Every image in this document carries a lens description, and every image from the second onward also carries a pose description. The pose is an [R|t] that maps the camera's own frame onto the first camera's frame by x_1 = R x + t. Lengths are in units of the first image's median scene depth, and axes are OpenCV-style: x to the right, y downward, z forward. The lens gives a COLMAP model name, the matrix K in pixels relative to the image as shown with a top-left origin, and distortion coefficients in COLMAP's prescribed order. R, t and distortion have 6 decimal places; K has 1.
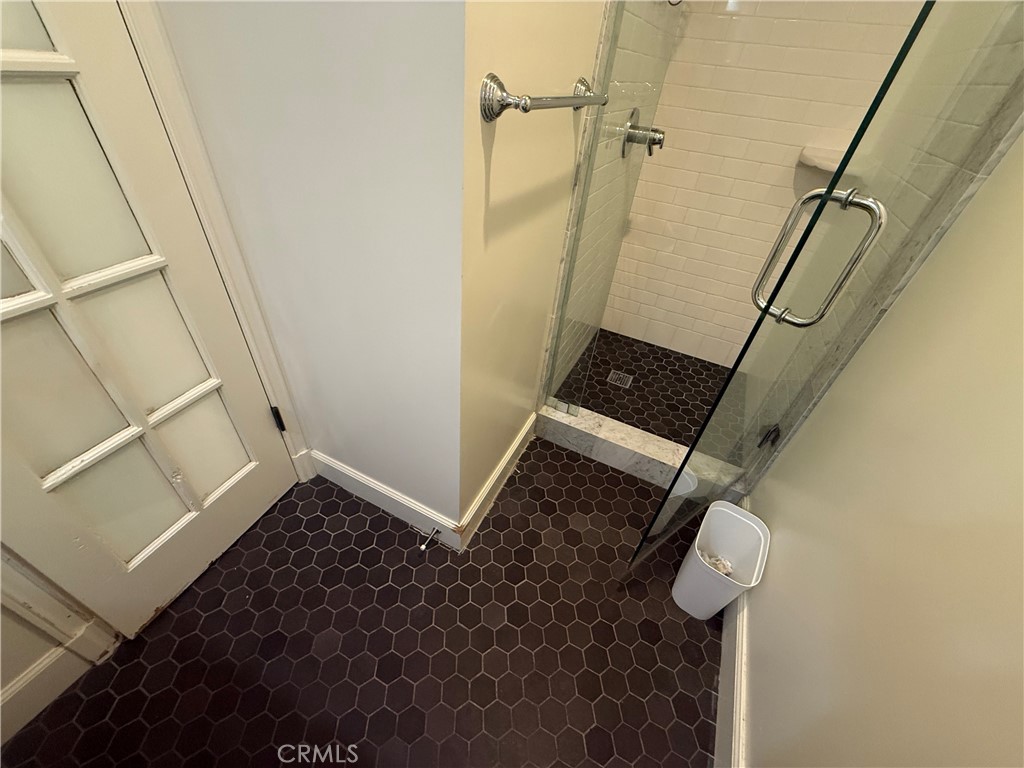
lens RADIAL K [[407.3, 0, 509.7], [0, 407.3, 382.1], [0, 0, 1]] dist [-0.003018, 0.000121]
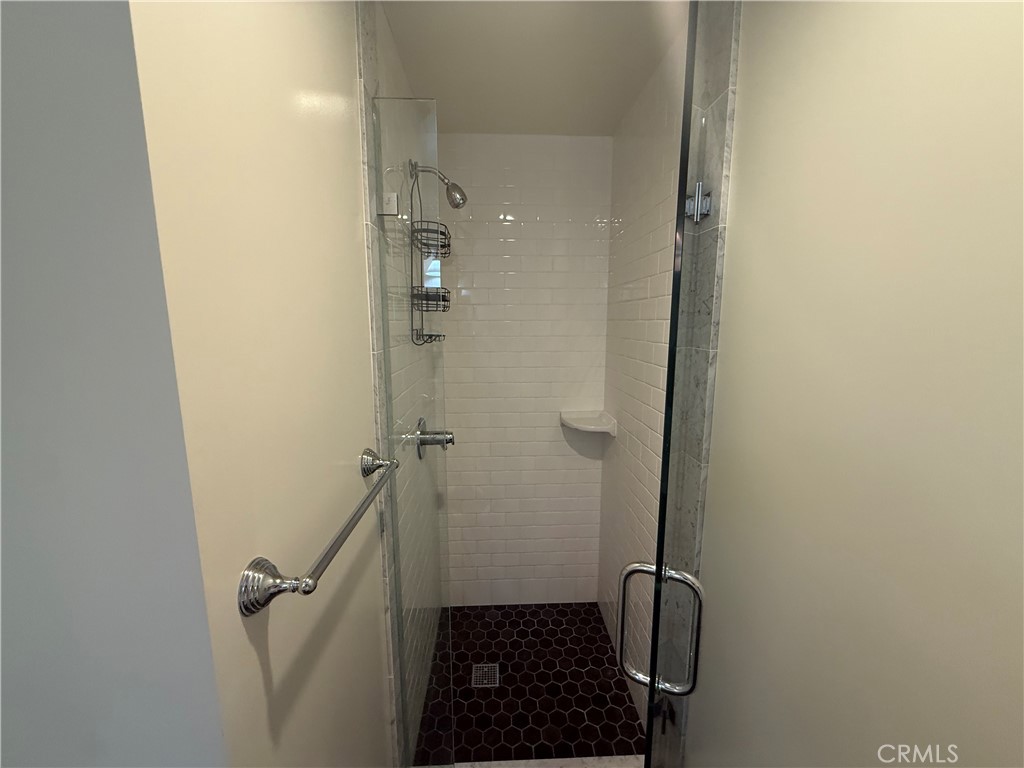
lens RADIAL K [[407.3, 0, 509.7], [0, 407.3, 386.6], [0, 0, 1]] dist [-0.003018, 0.000121]
pose [[0.874582, -0.156273, 0.459004, 0.024873], [0.359499, 0.844218, -0.397562, -0.168372], [-0.325372, 0.512713, 0.794518, 0.016679]]
